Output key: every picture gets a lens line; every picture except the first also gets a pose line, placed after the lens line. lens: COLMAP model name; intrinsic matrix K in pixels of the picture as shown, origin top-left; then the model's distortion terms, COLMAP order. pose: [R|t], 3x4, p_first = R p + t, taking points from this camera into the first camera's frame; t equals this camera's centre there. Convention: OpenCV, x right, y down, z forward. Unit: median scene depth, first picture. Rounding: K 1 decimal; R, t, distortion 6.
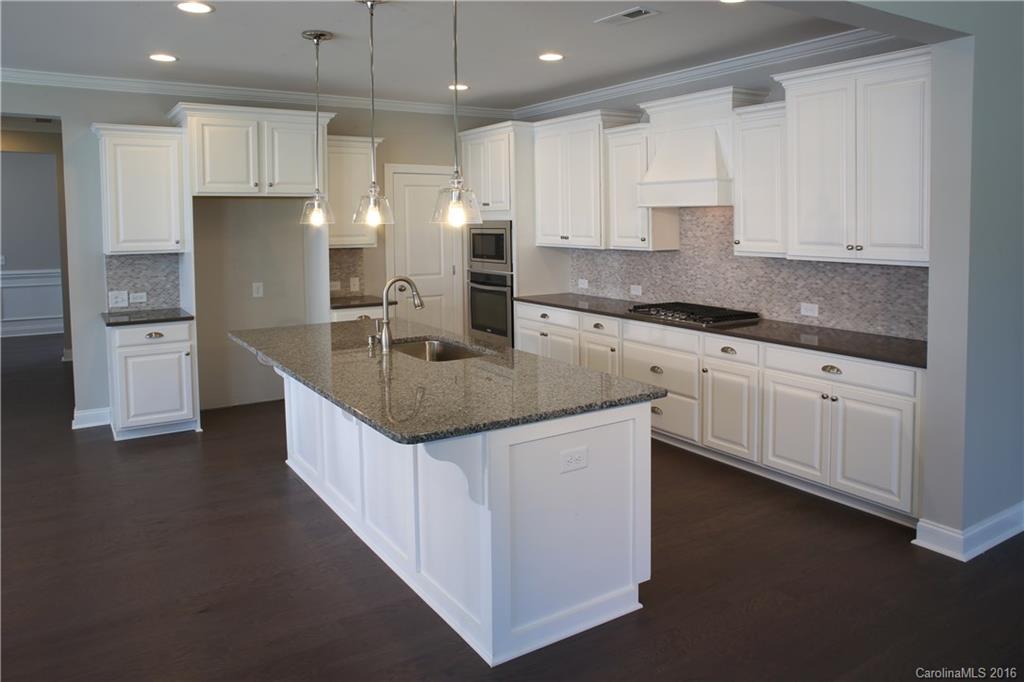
lens RADIAL K [[737.7, 0, 525.4], [0, 737.7, 284.8], [0, 0, 1]] dist [-0.066033, -0.000712]
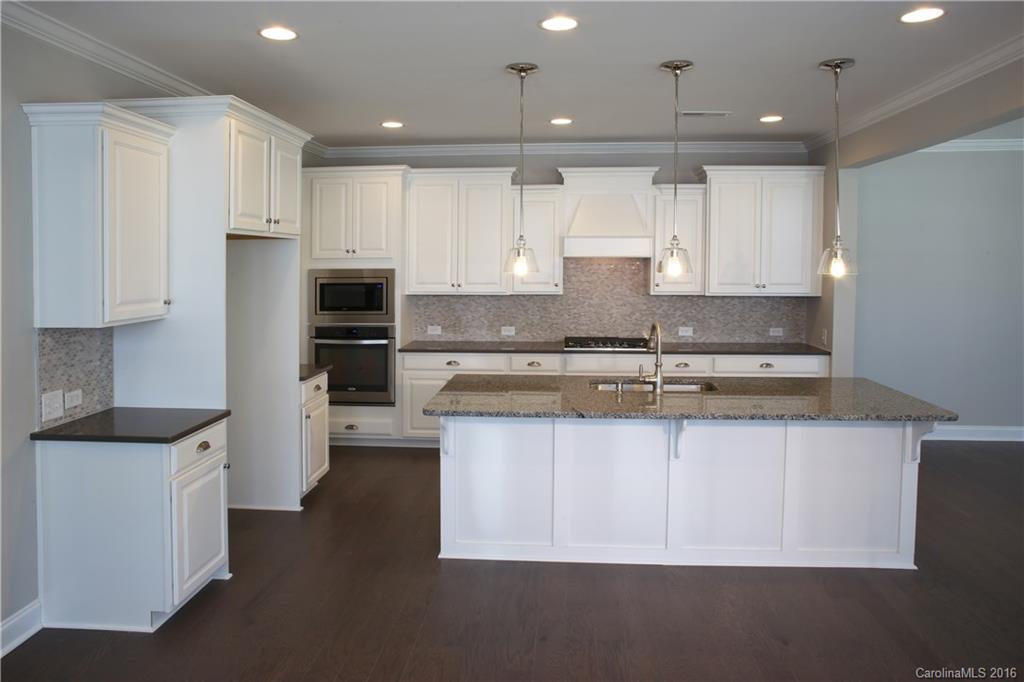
lens RADIAL K [[717.8, 0, 567.4], [0, 717.8, 336.7], [0, 0, 1]] dist [-0.086544, 0.098759]
pose [[0.585200, -0.078569, 0.807073, -0.803157], [0.070037, 0.996473, 0.046224, -0.033310], [-0.807858, 0.029474, 0.588639, 0.345122]]
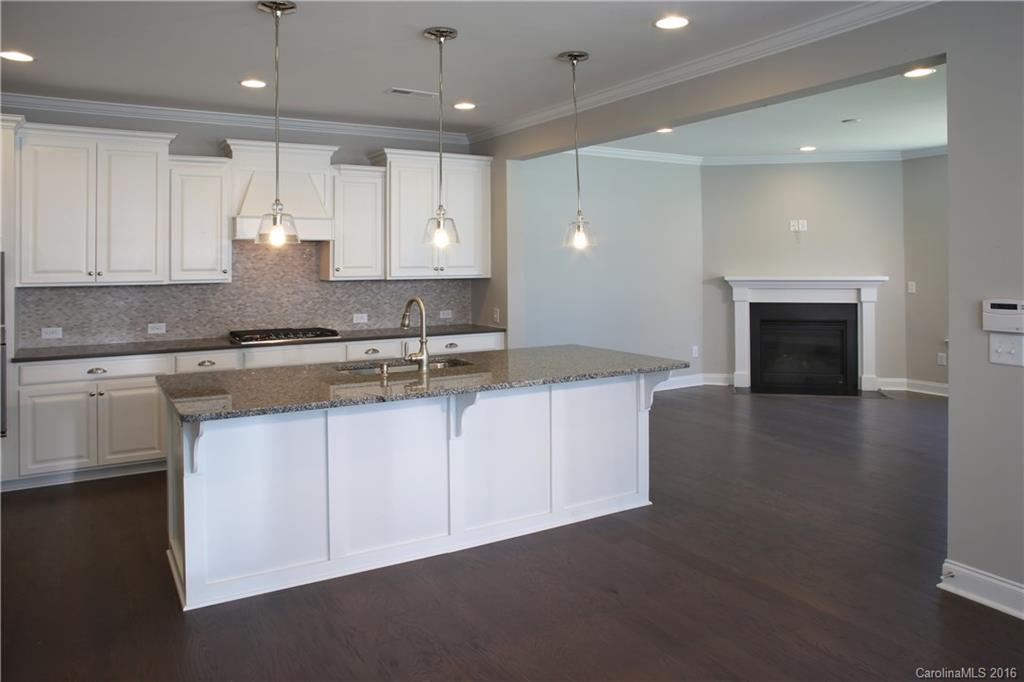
lens RADIAL K [[695.4, 0, 534.2], [0, 695.4, 287.0], [0, 0, 1]] dist [-0.082192, 0.053326]
pose [[0.035555, -0.028806, 0.998953, -0.827755], [0.100439, 0.994626, 0.025106, -0.022391], [-0.994308, 0.099441, 0.038257, 0.579555]]
